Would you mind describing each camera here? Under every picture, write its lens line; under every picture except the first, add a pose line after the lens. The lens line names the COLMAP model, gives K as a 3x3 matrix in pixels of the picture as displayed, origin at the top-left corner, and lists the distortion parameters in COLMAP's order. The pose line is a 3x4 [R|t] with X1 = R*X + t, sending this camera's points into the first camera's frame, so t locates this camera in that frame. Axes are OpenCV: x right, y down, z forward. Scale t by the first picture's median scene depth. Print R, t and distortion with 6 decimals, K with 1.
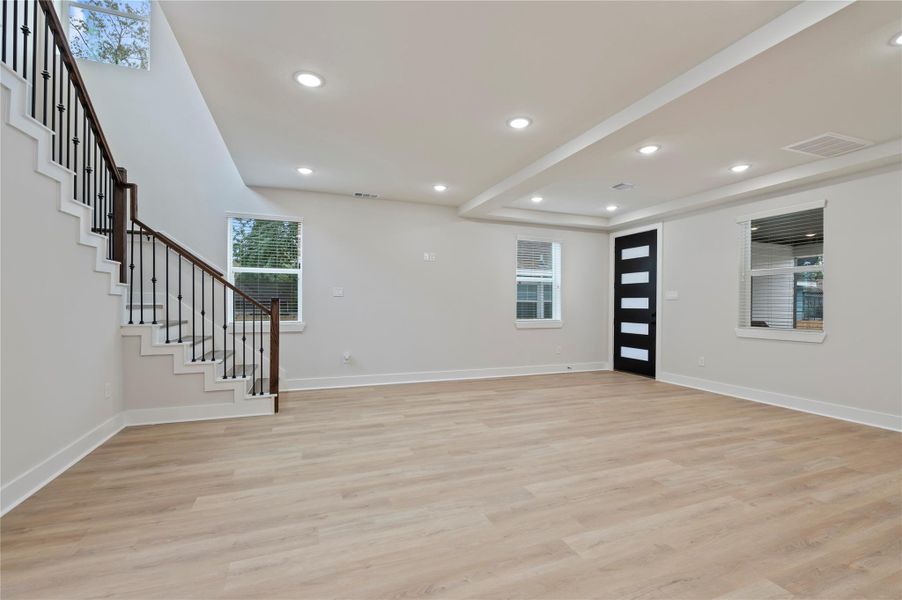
lens RADIAL K [[388.6, 0, 451.0], [0, 388.6, 300.0], [0, 0, 1]] dist [-0.001303, -0.000191]
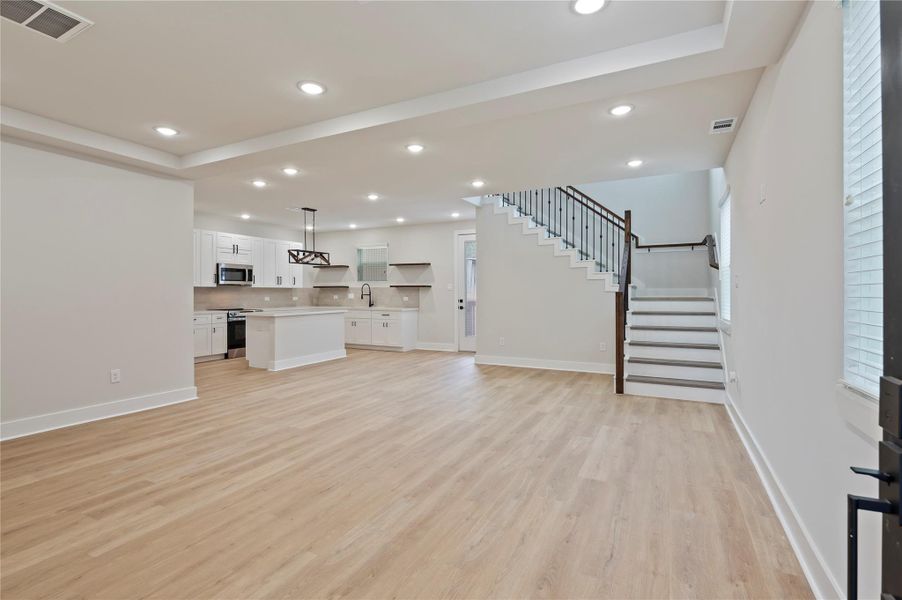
lens RADIAL K [[388.6, 0, 451.0], [0, 388.6, 300.0], [0, 0, 1]] dist [-0.001303, -0.000191]
pose [[-0.720776, 0.004726, -0.693152, 0.893488], [0.003873, 0.999989, 0.002791, 0.005060], [0.693158, -0.000673, -0.720786, 1.862415]]
